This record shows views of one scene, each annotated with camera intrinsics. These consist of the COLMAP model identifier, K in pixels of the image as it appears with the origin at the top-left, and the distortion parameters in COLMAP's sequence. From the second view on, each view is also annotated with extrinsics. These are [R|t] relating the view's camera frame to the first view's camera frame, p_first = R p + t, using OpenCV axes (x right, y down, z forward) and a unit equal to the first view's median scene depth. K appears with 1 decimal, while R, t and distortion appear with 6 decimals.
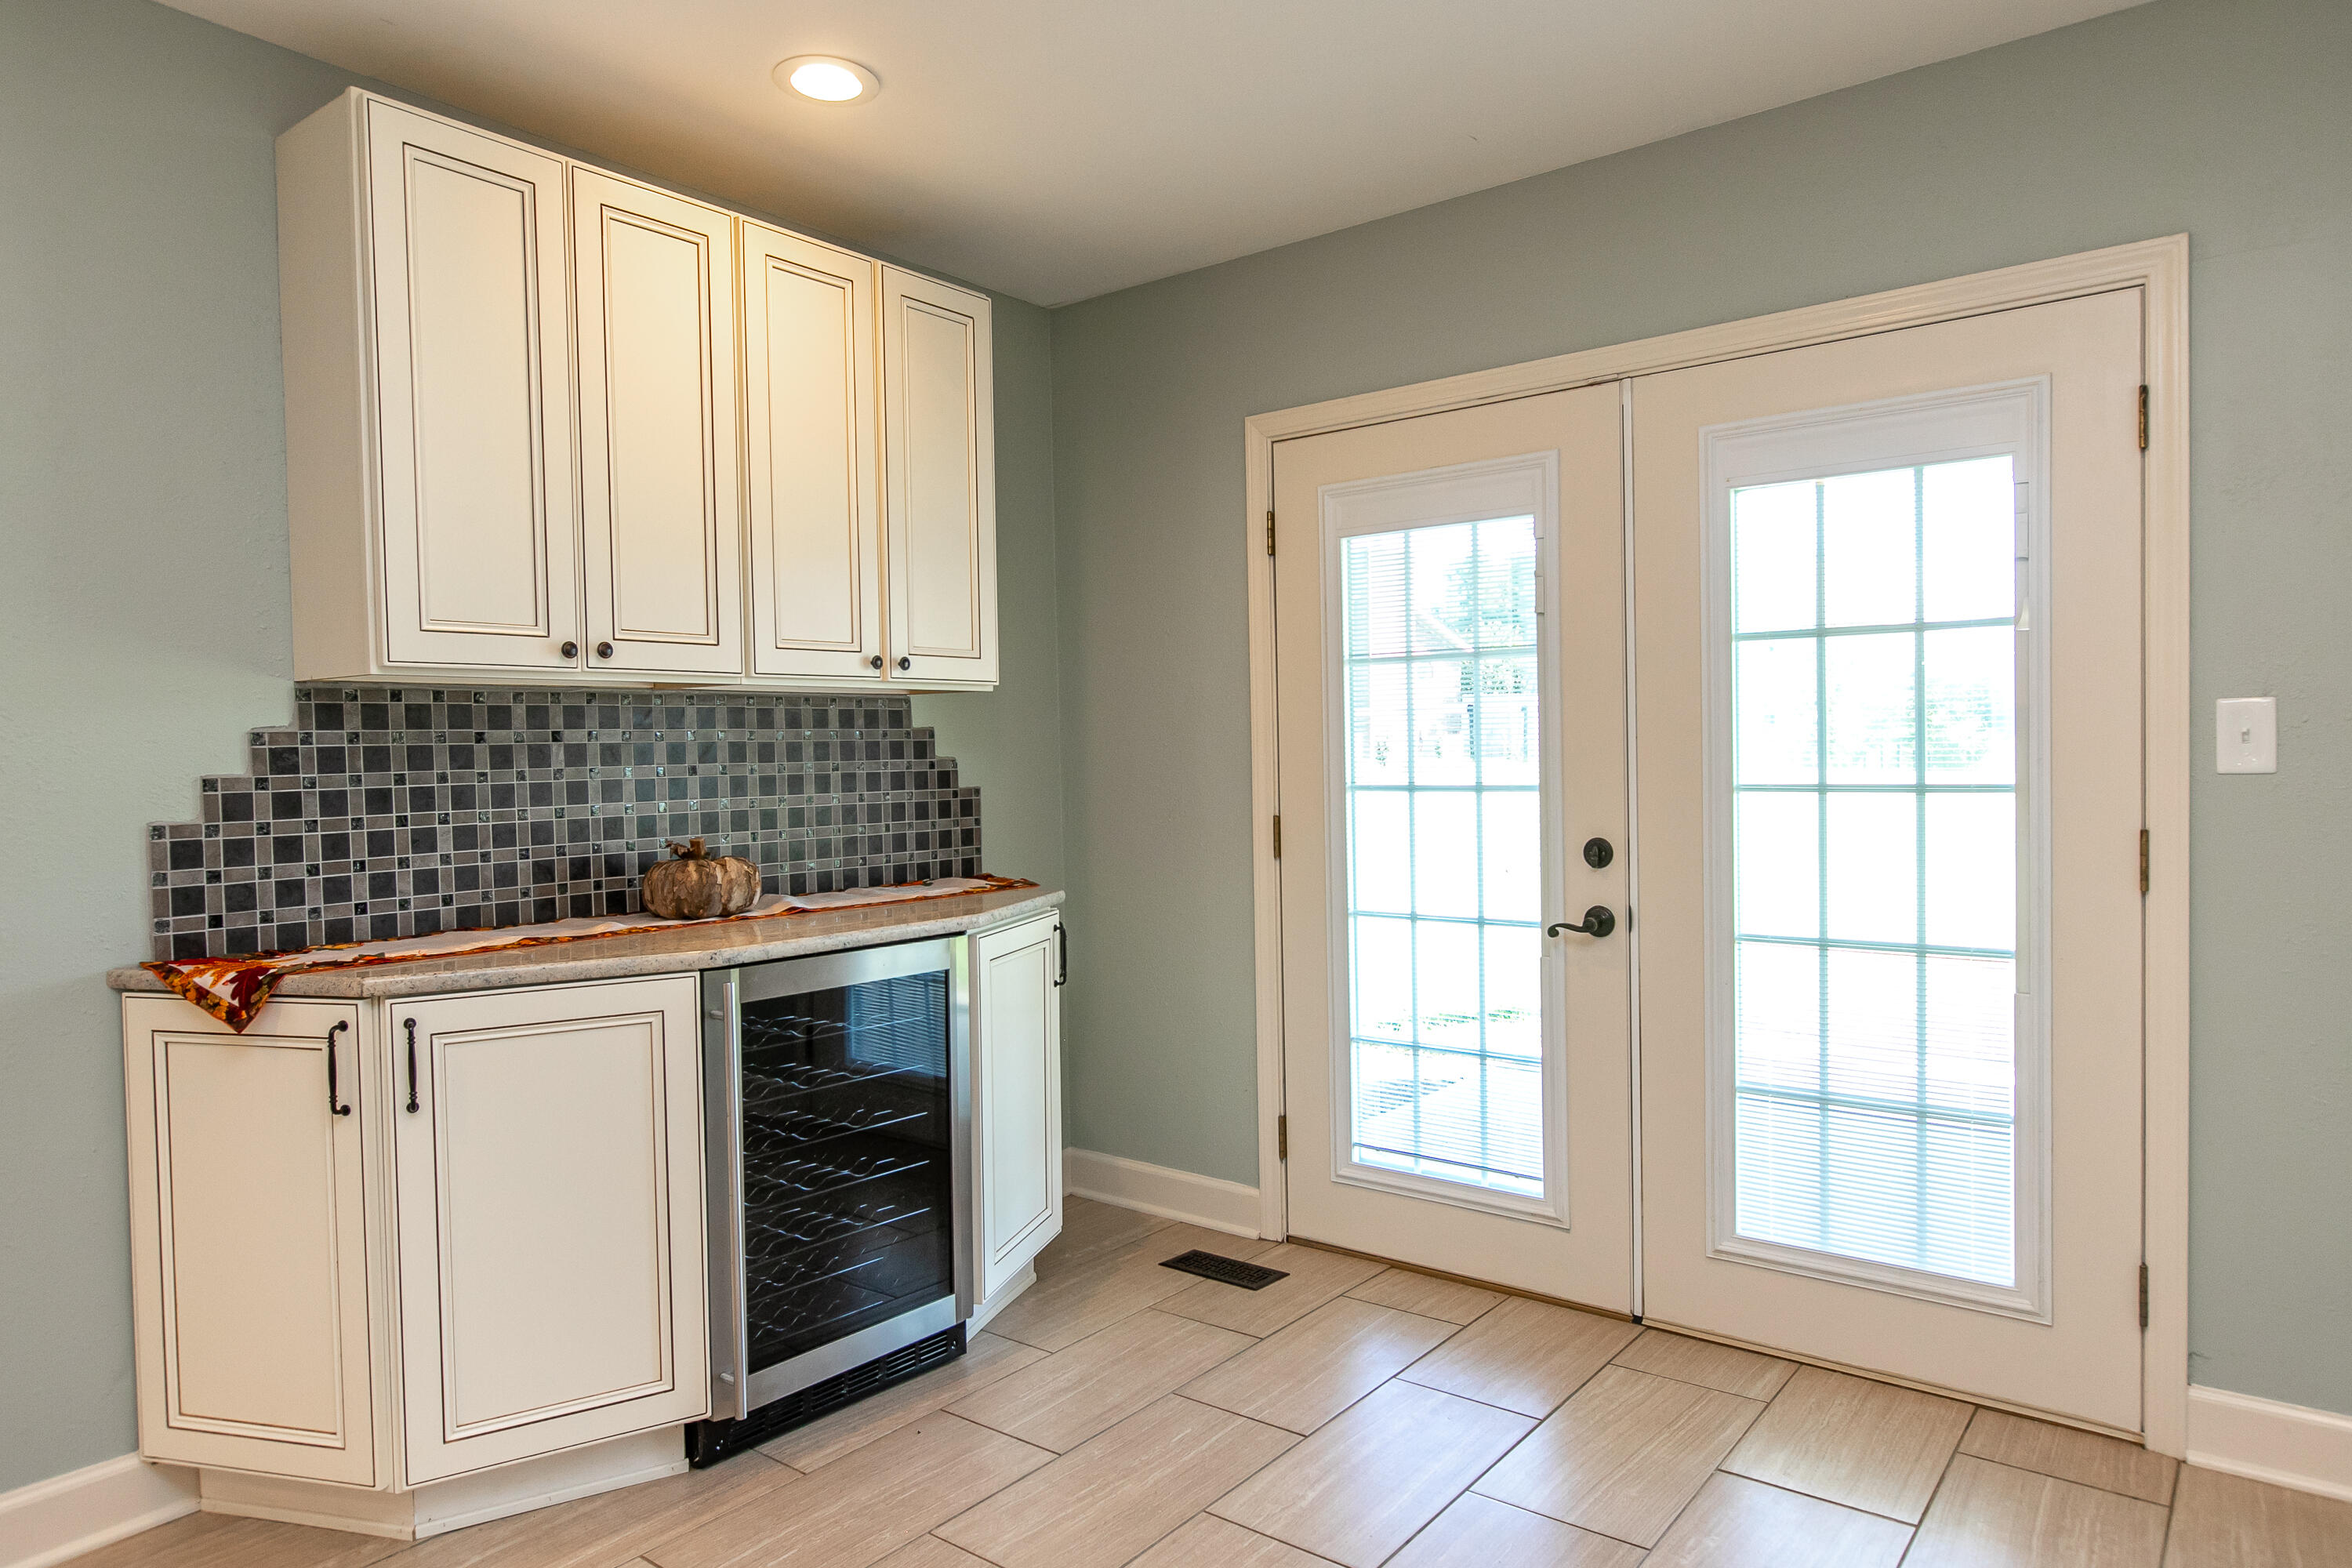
lens RADIAL K [[1452.2, 0, 1178.5], [0, 1452.2, 786.1], [0, 0, 1]] dist [-0.001062, 0.000093]
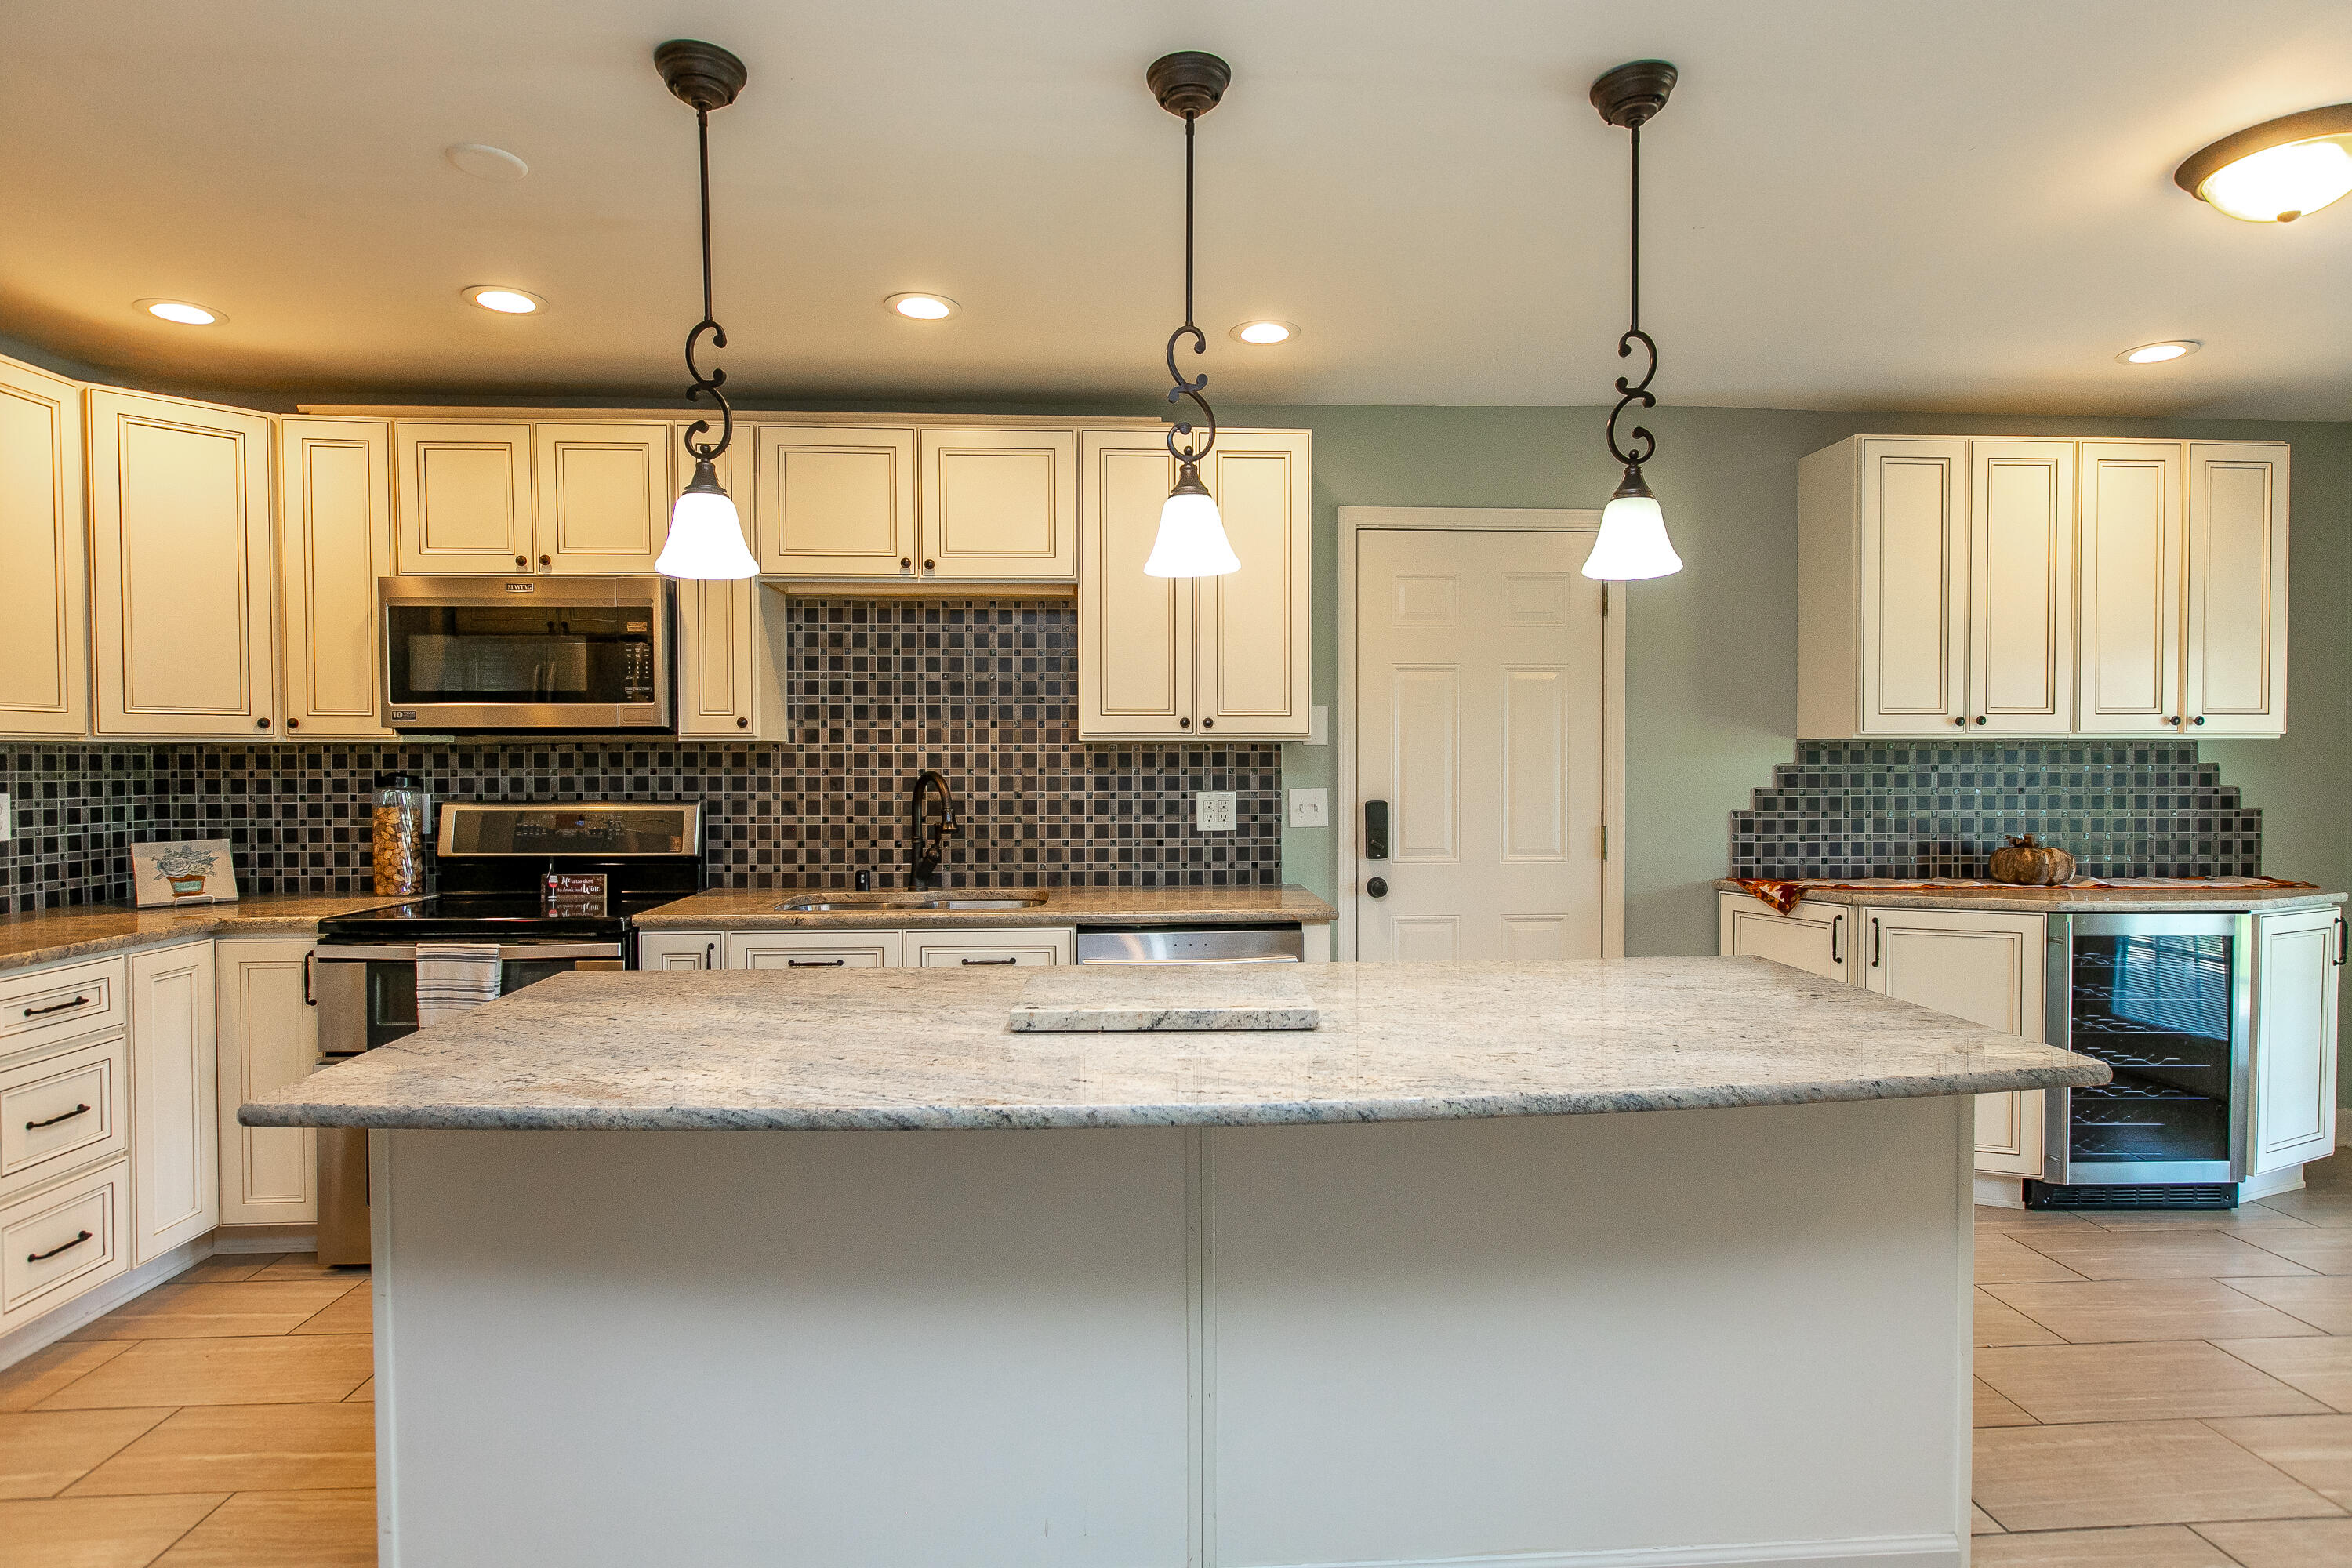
lens RADIAL K [[1249.1, 0, 1155.3], [0, 1249.1, 781.2], [0, 0, 1]] dist [-0.004172, 0.001577]
pose [[0.660595, 0.029591, -0.750159, 0.059566], [-0.031148, 0.999443, 0.011995, -0.009056], [0.750096, 0.015442, 0.661148, -0.636471]]
